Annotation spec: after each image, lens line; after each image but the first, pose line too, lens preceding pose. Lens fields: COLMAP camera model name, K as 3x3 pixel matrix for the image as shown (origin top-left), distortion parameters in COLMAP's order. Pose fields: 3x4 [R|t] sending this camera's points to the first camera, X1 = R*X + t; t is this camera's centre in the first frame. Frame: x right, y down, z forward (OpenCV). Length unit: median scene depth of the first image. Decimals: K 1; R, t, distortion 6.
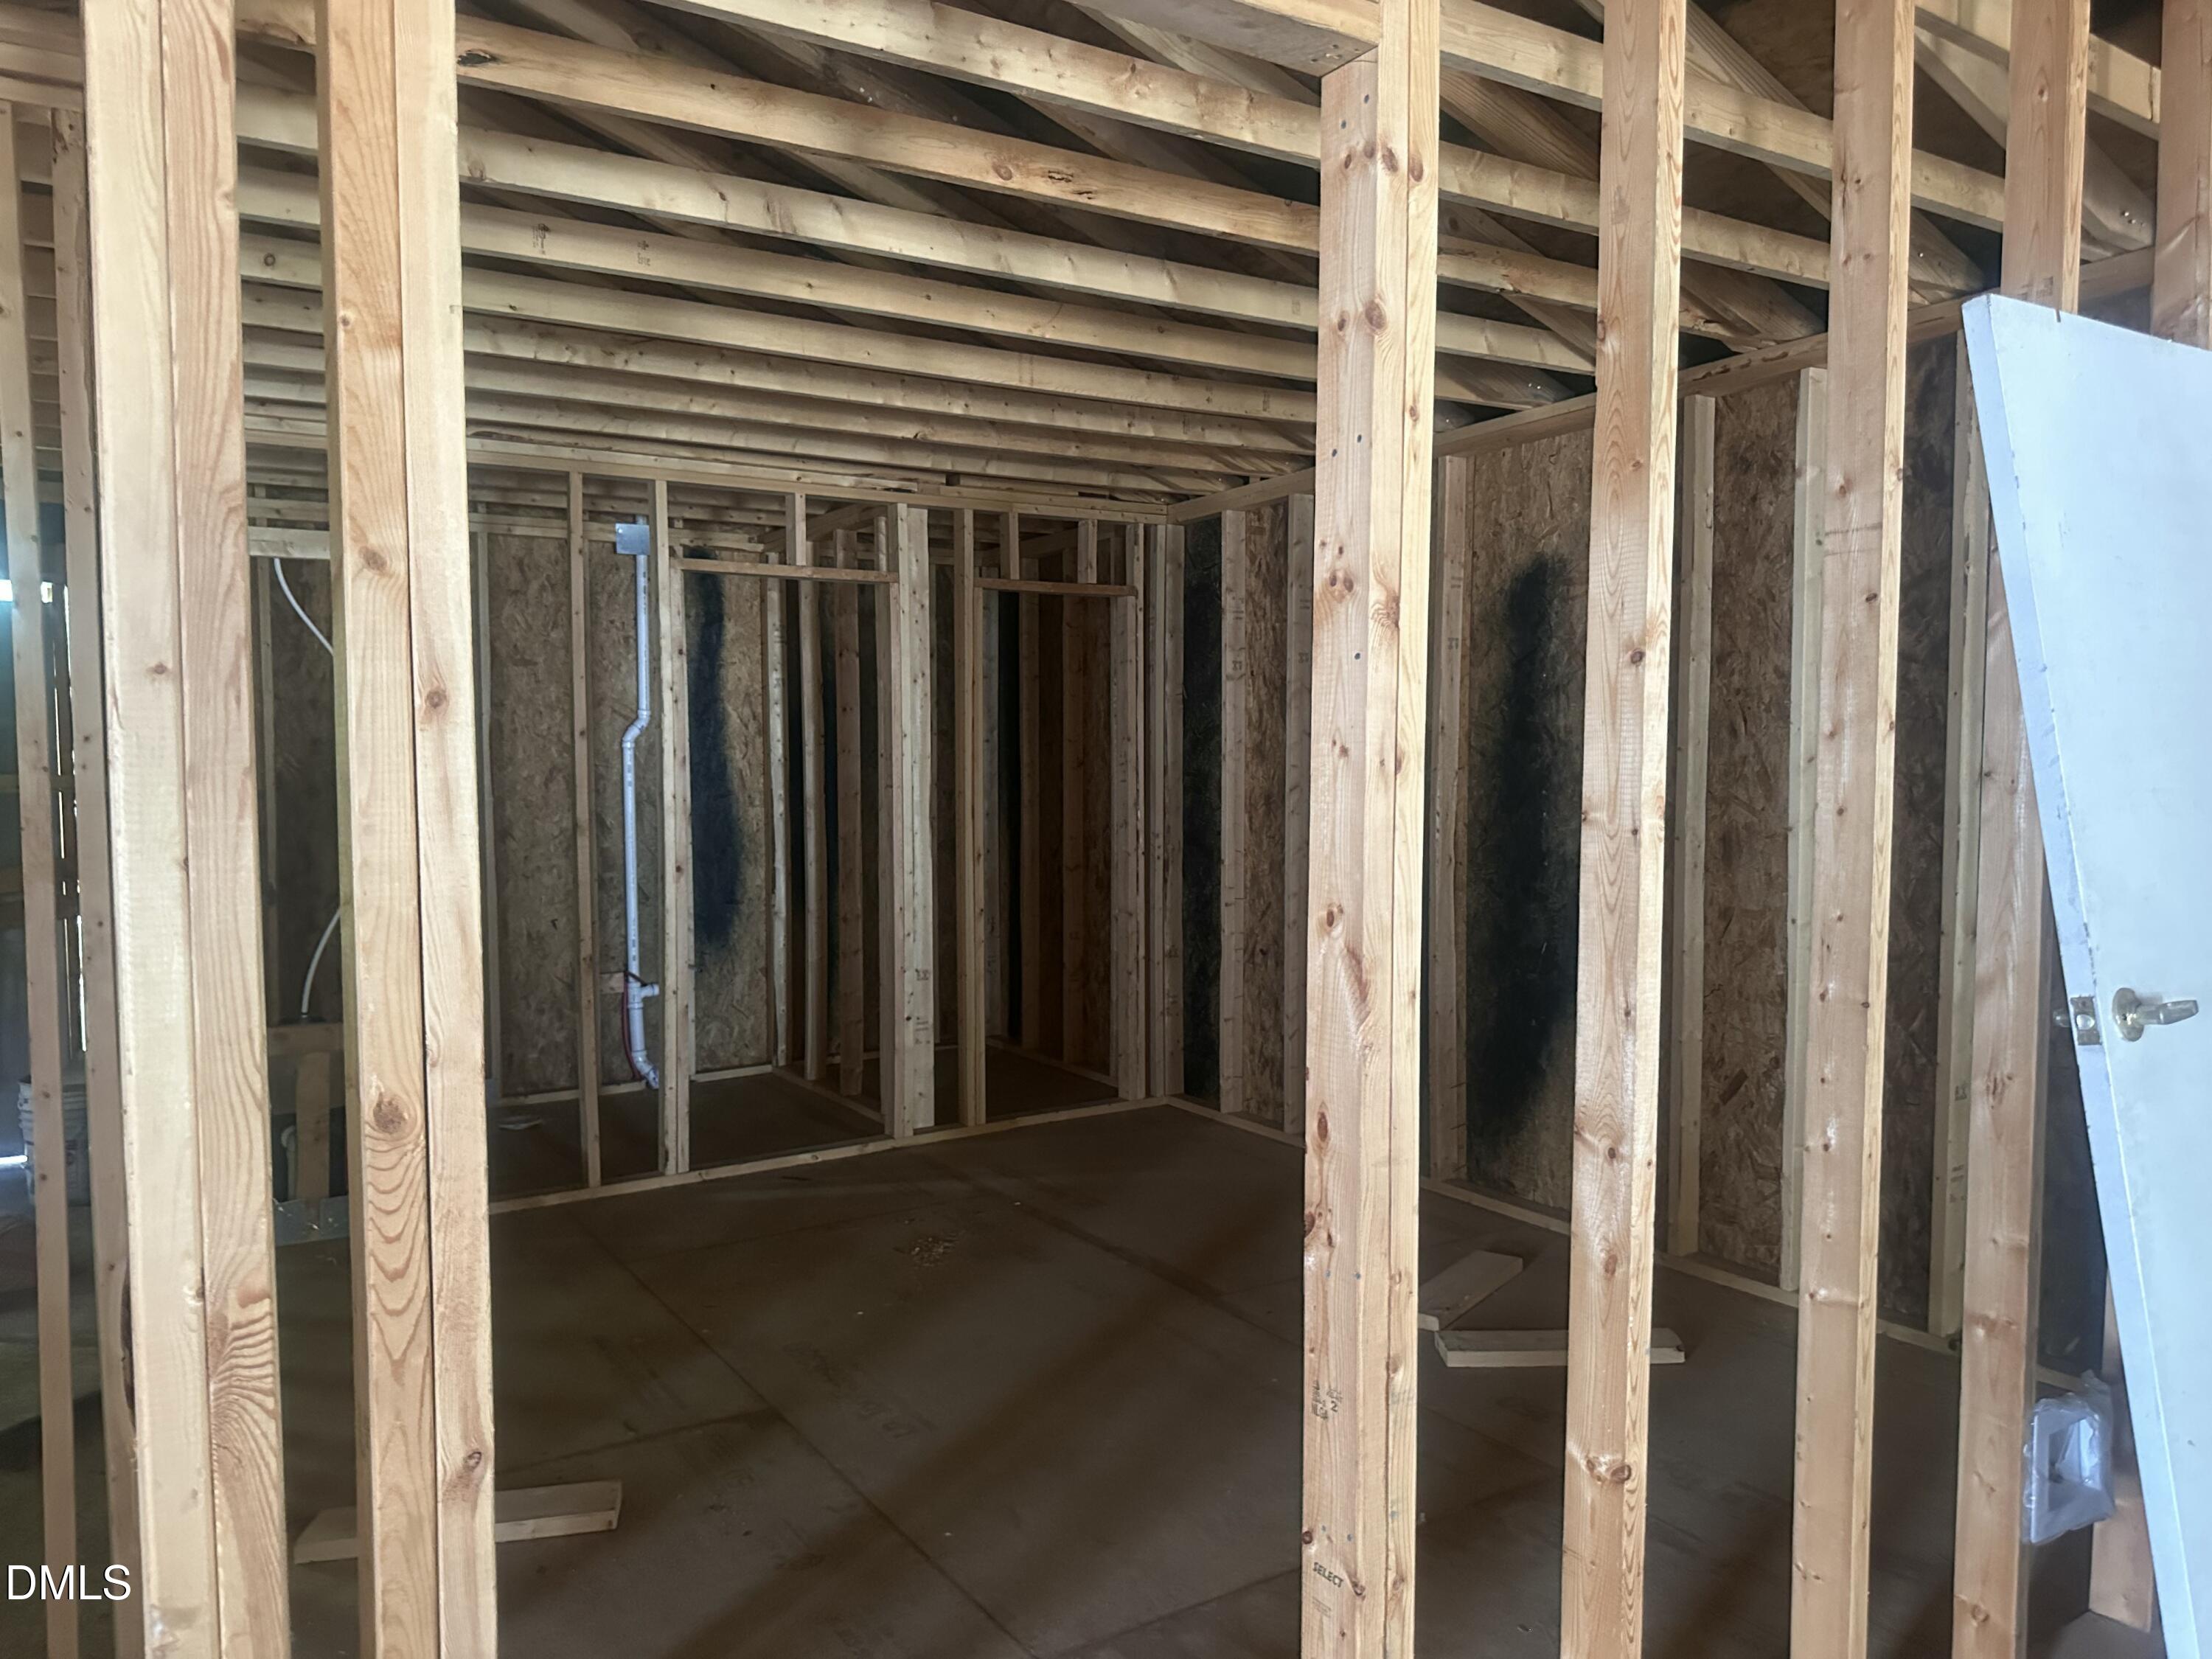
lens RADIAL K [[1580.8, 0, 1119.9], [0, 1580.8, 833.6], [0, 0, 1]] dist [0.095422, -0.121828]
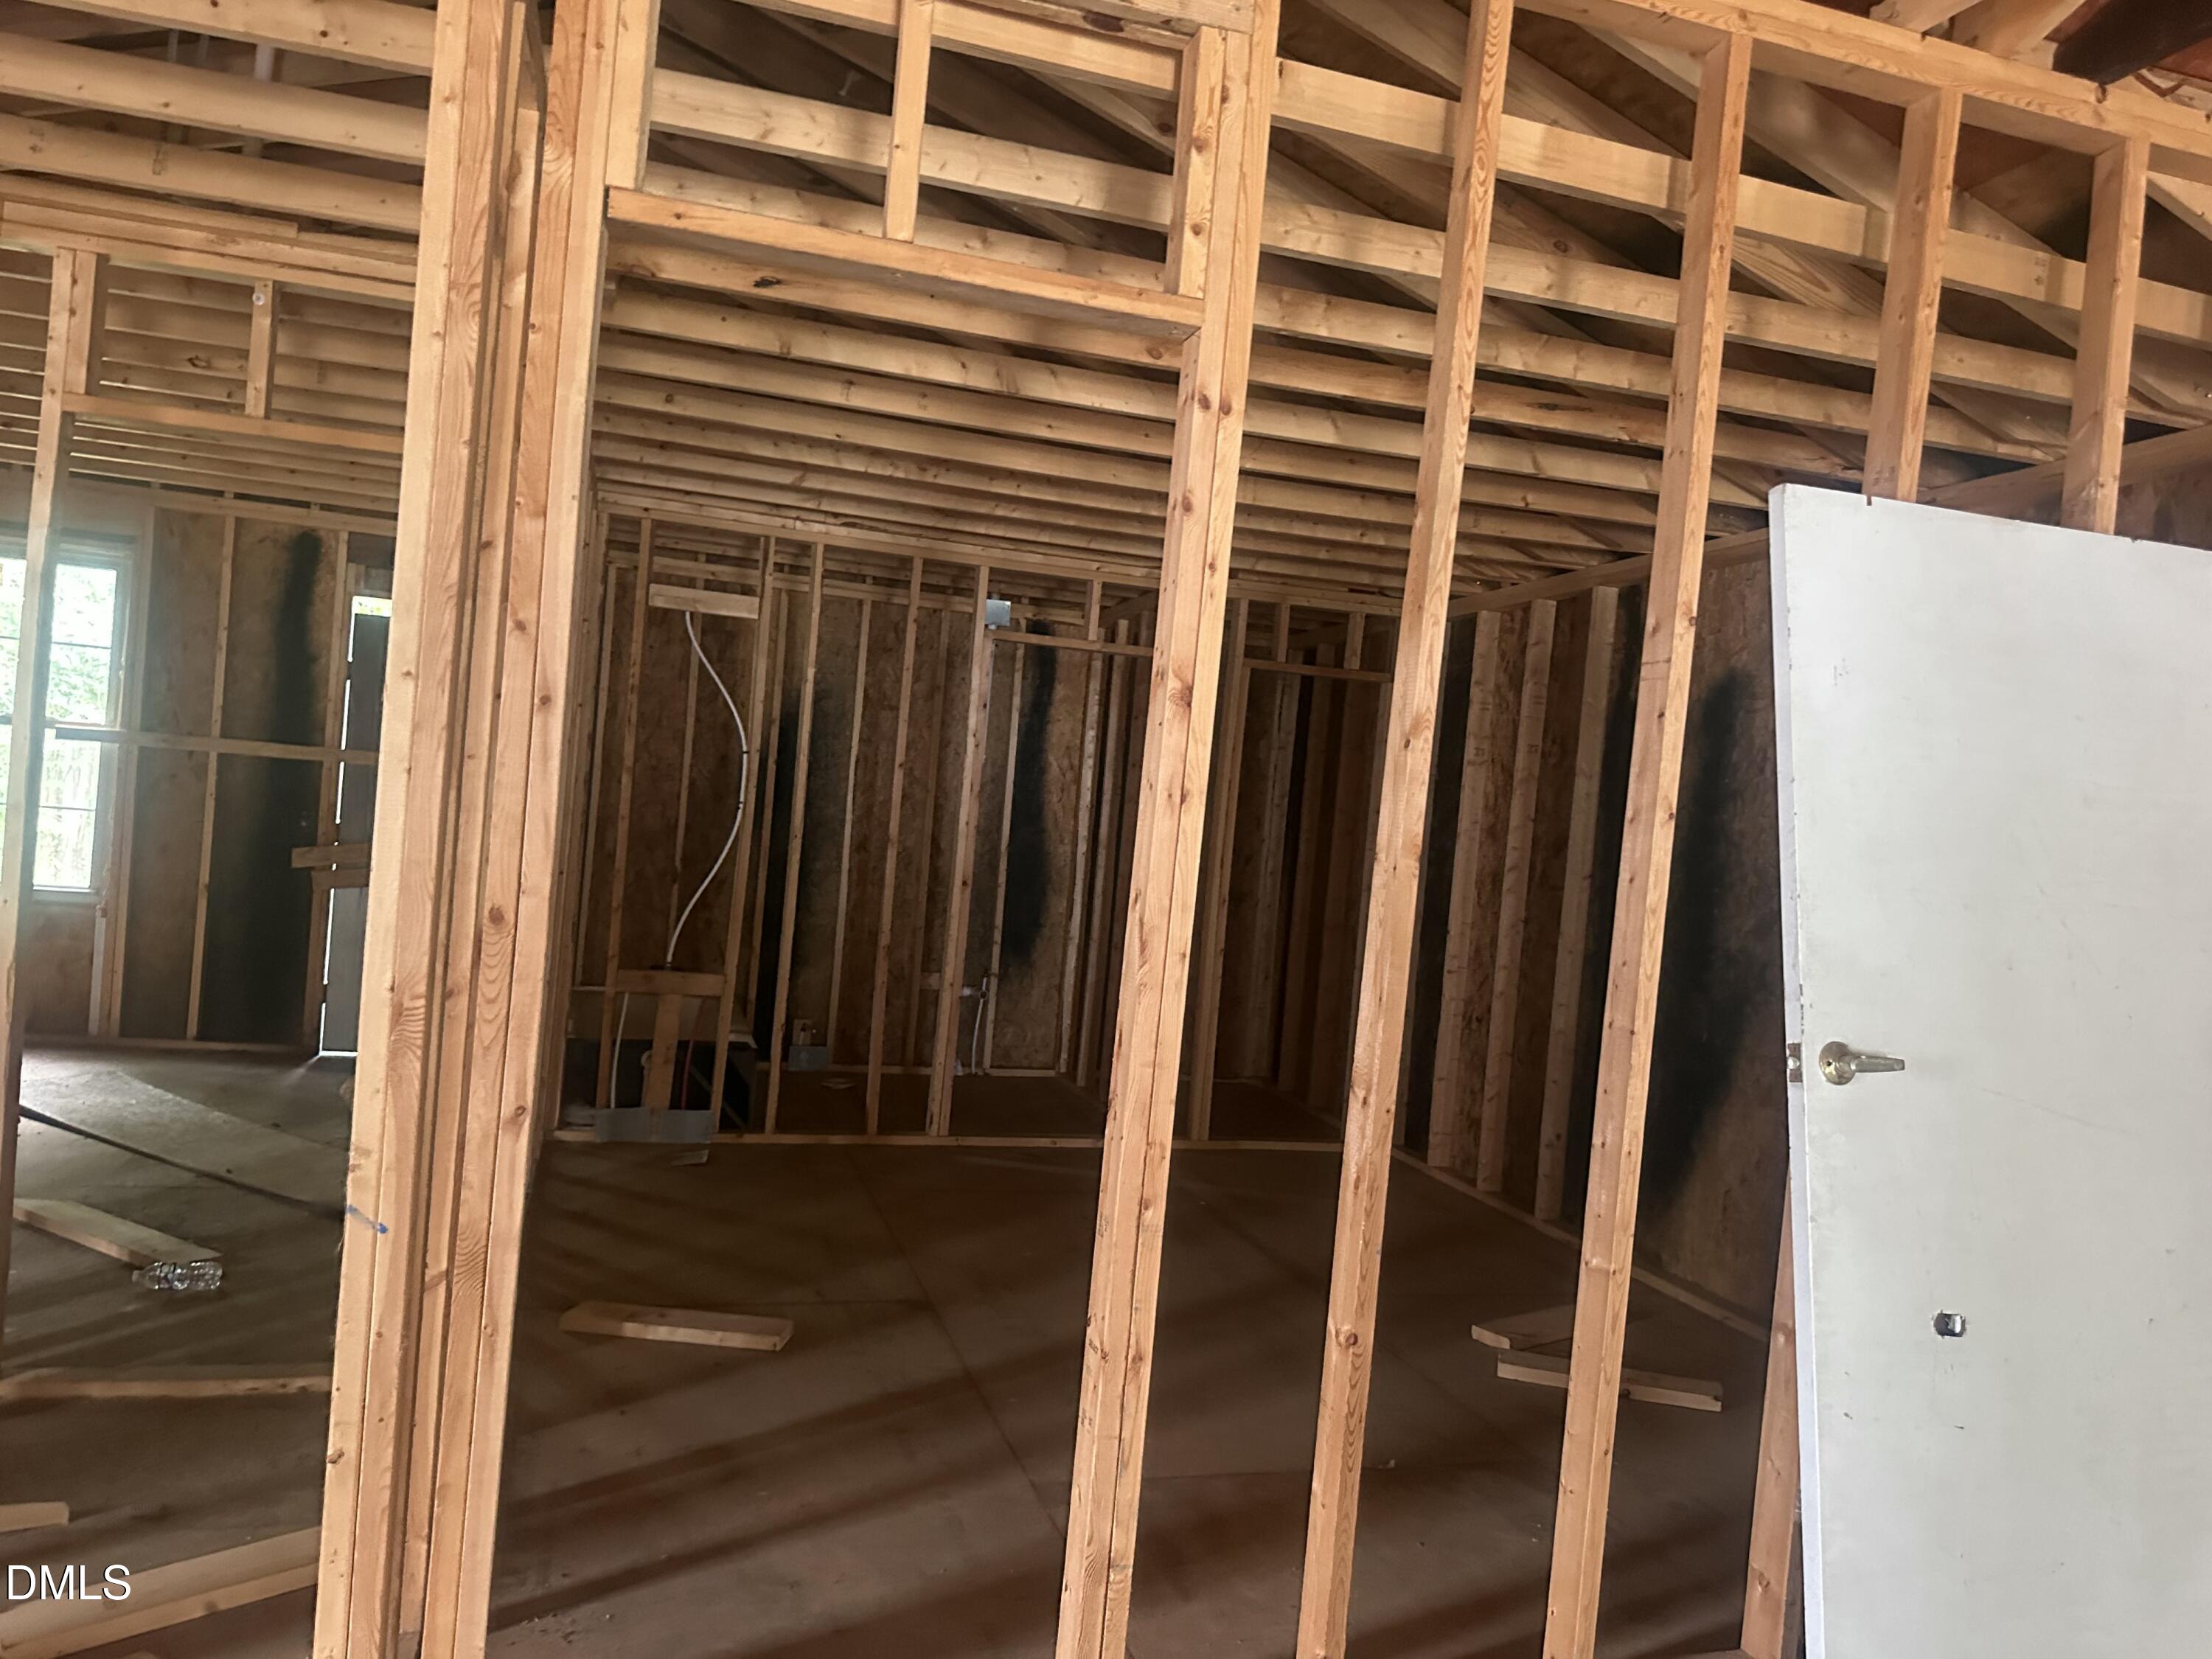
lens RADIAL K [[1575.3, 0, 1101.1], [0, 1575.3, 832.3], [0, 0, 1]] dist [0.062887, -0.070261]
pose [[0.956910, 0.091009, -0.275755, 0.158575], [-0.104252, 0.993979, -0.033720, 0.014135], [0.271026, 0.061015, 0.960636, -0.131994]]
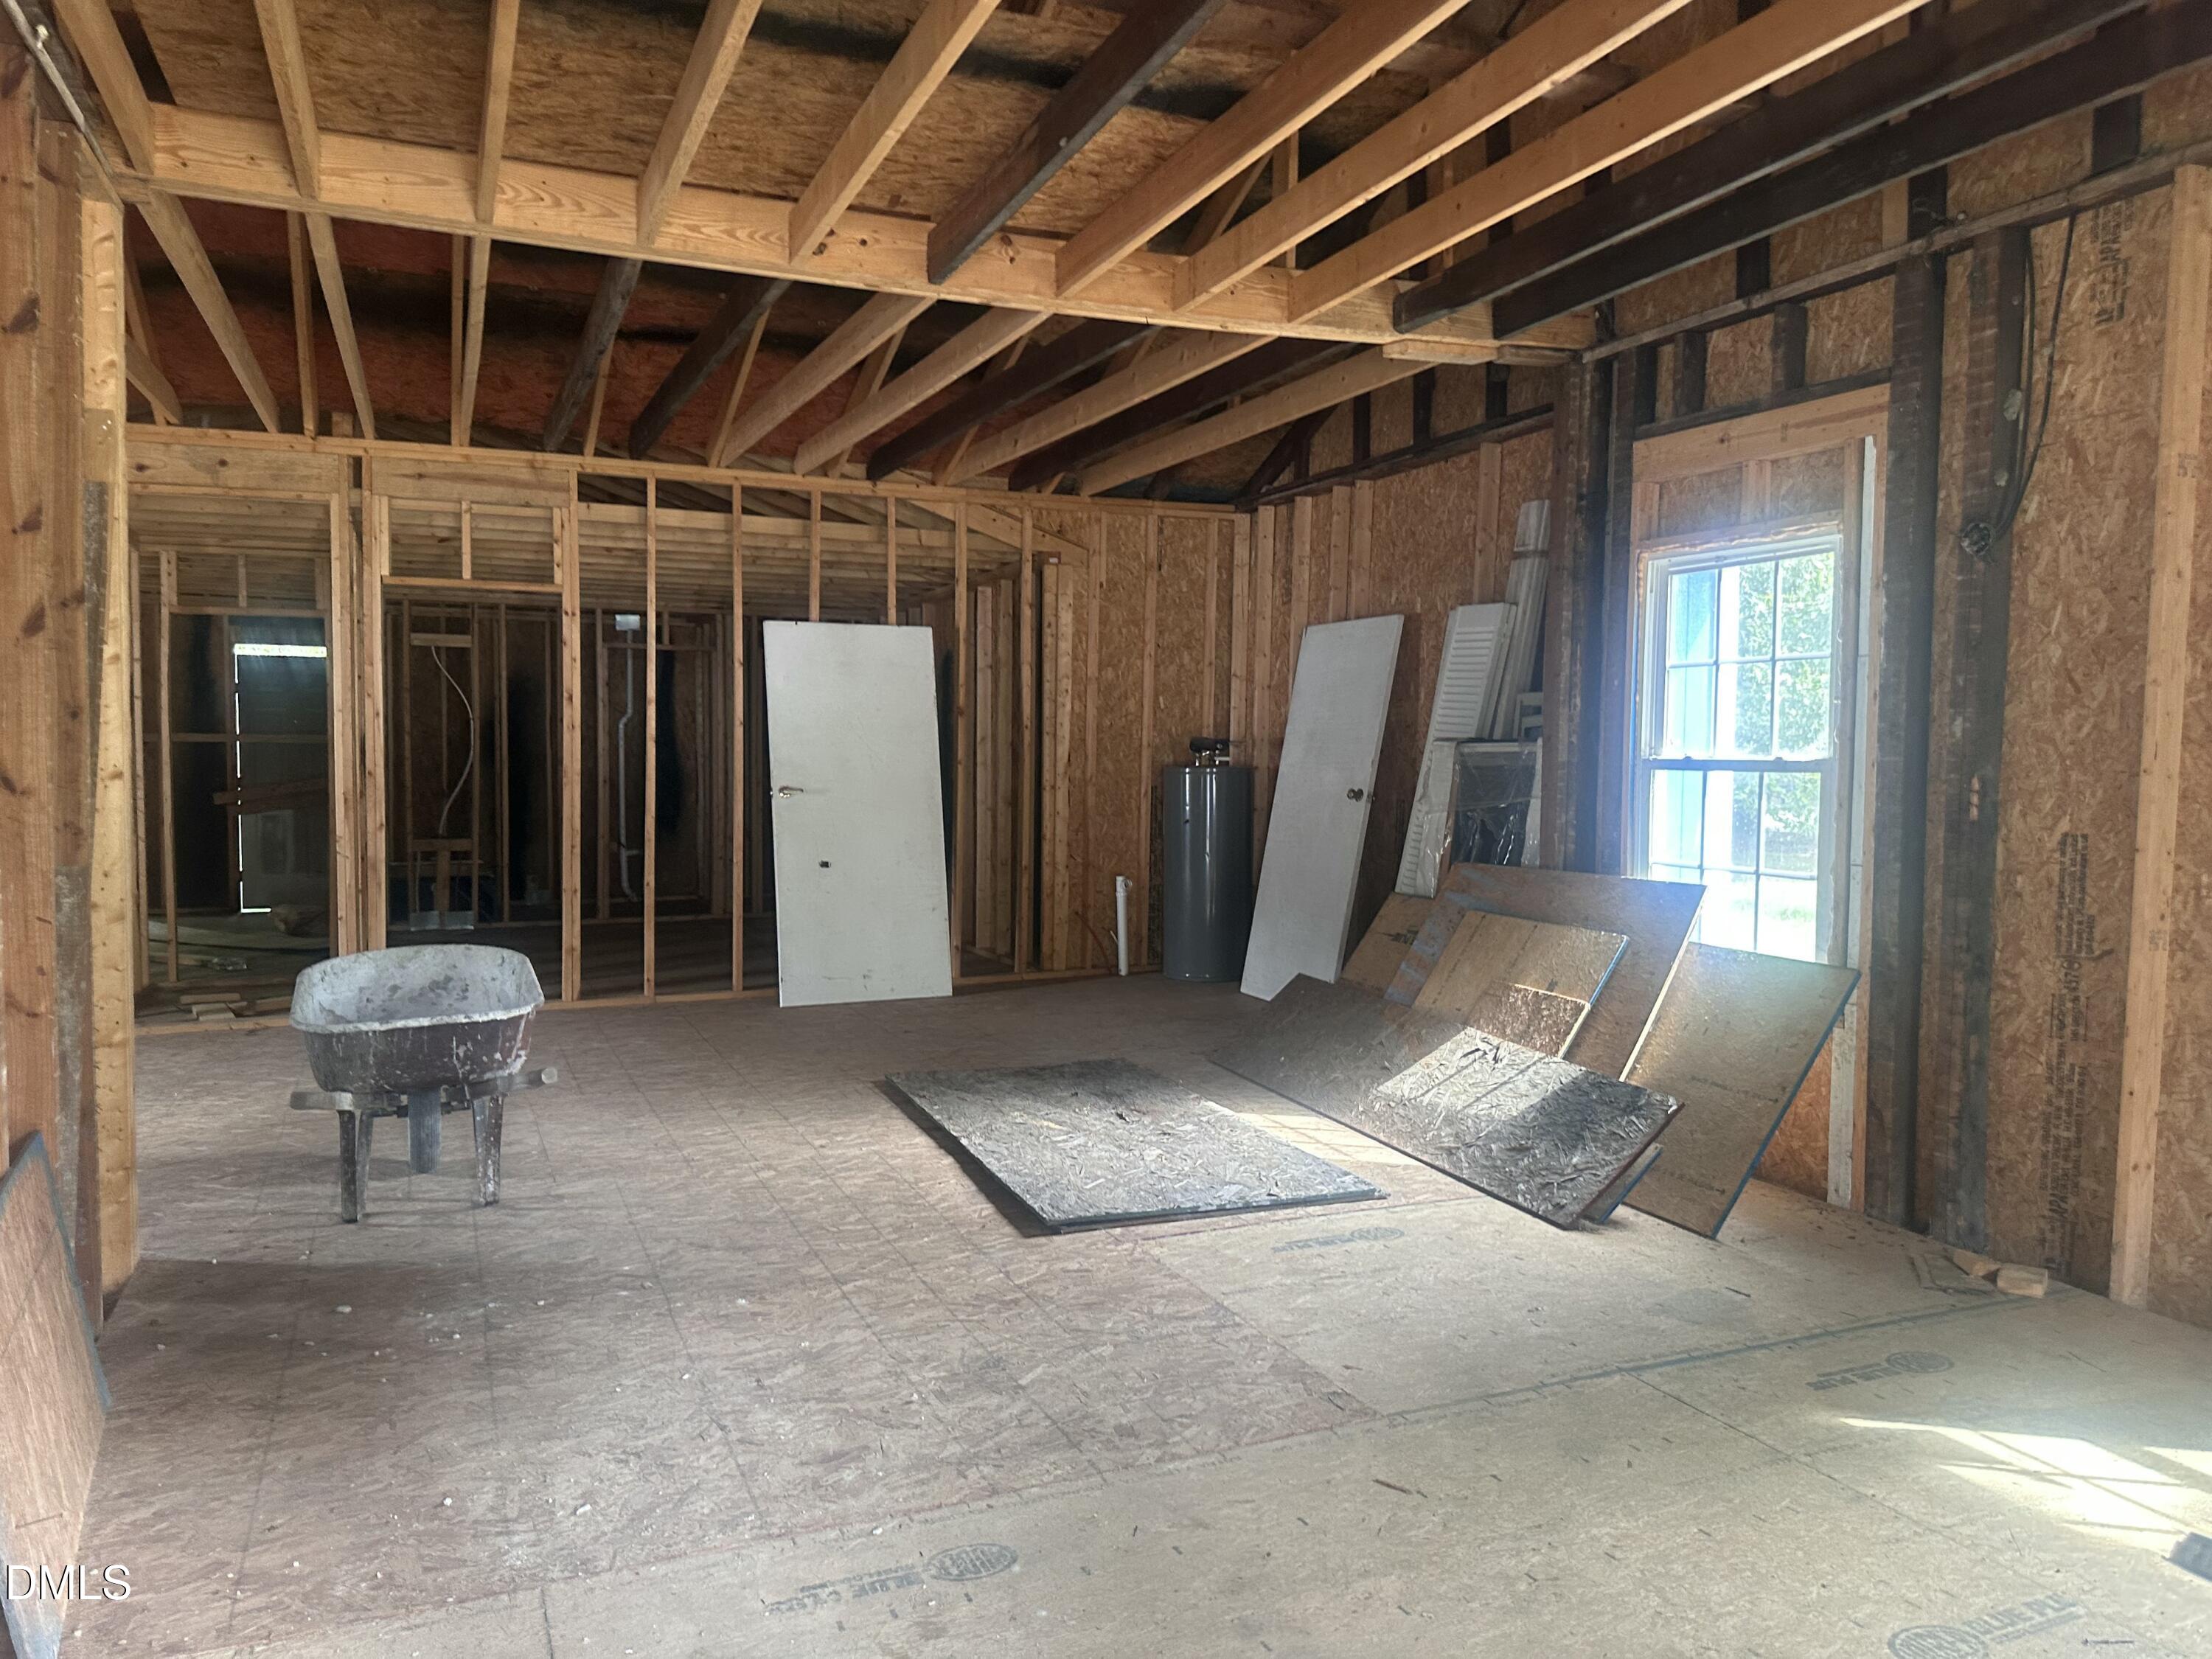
lens RADIAL K [[1570.8, 0, 1106.0], [0, 1570.8, 829.5], [0, 0, 1]] dist [0.097206, -0.144800]
pose [[0.986195, 0.023915, -0.163852, 0.835950], [-0.023625, 0.999714, 0.003718, 0.069123], [0.163894, 0.000205, 0.986478, -1.153839]]
